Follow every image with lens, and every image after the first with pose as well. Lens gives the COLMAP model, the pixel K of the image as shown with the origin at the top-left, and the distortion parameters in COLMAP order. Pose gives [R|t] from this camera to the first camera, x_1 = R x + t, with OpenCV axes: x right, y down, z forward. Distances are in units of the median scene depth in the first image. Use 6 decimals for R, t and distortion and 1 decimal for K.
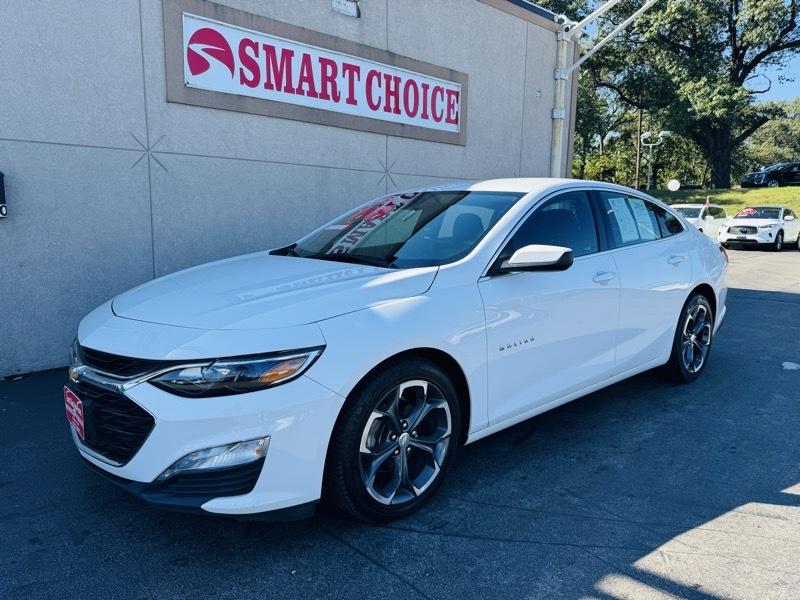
lens RADIAL K [[573.1, 0, 399.4], [0, 573.1, 300.6], [0, 0, 1]] dist [0.005145, -0.006814]
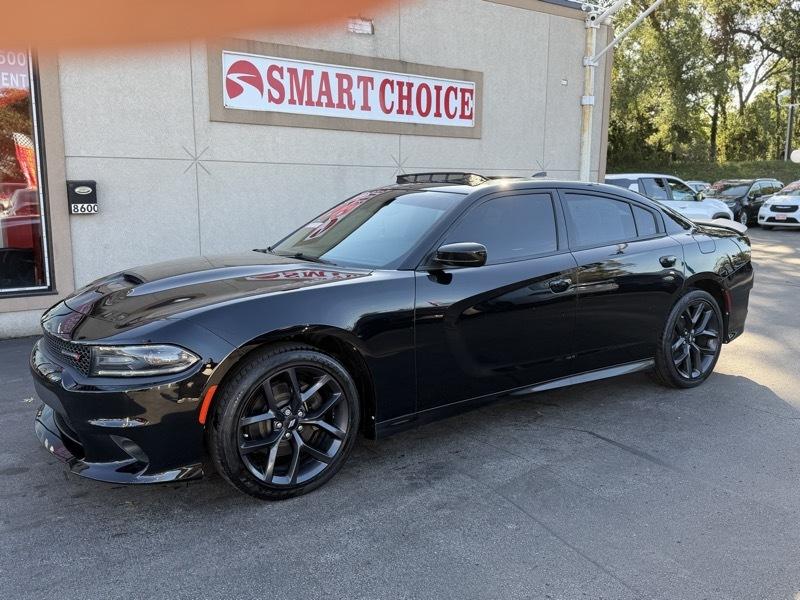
lens RADIAL K [[688.5, 0, 399.7], [0, 688.5, 298.9], [0, 0, 1]] dist [0.130918, -0.282050]
pose [[0.988507, 0.014820, -0.150447, 0.202622], [-0.013732, 0.999871, 0.008273, 0.026737], [0.150550, -0.006112, 0.988584, -0.384270]]
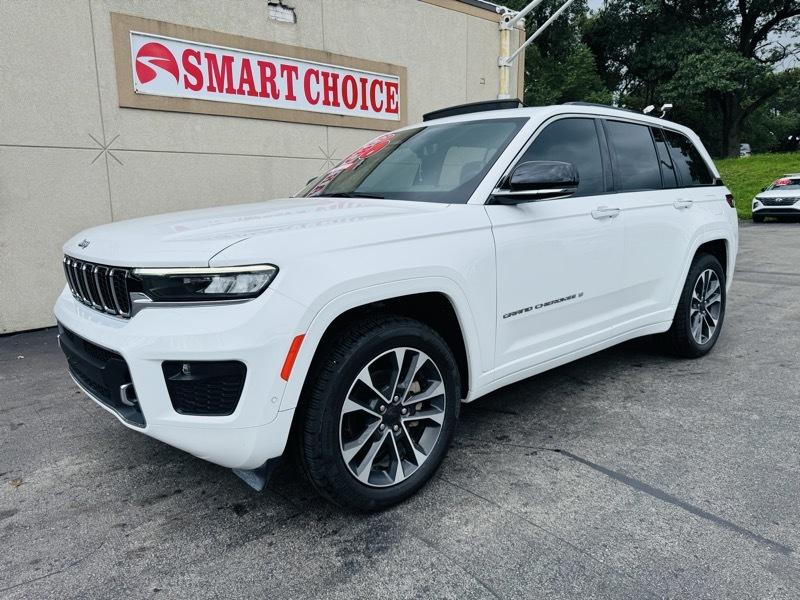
lens RADIAL K [[574.0, 0, 398.4], [0, 574.0, 301.7], [0, 0, 1]] dist [0.005017, -0.007157]
pose [[0.998876, -0.015194, -0.044896, 0.176720], [0.016778, 0.999242, 0.035119, 0.021583], [0.044328, -0.035832, 0.998374, -0.147467]]
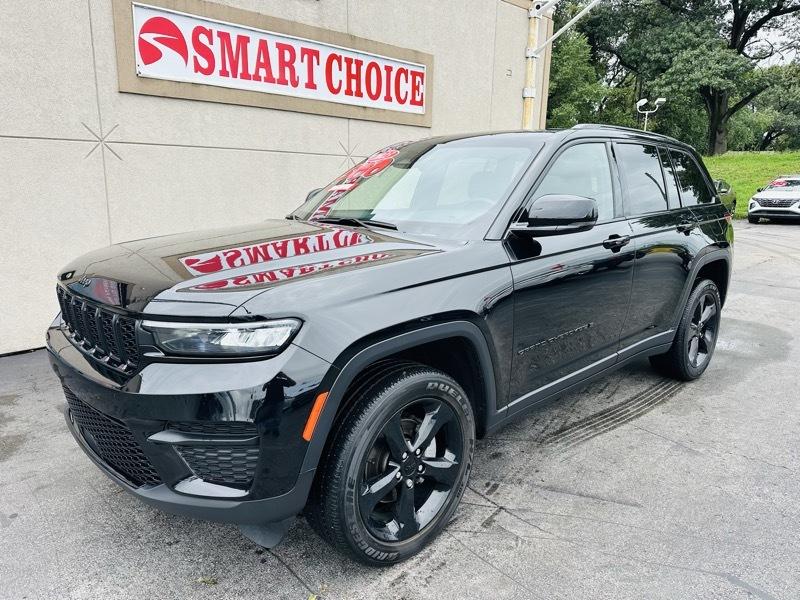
lens RADIAL K [[571.0, 0, 402.5], [0, 571.0, 304.3], [0, 0, 1]] dist [0.004181, -0.010630]
pose [[0.999966, 0.007169, 0.003954, 0.077565], [-0.007429, 0.997505, 0.070199, -0.035055], [-0.003441, -0.070226, 0.997525, -0.034405]]
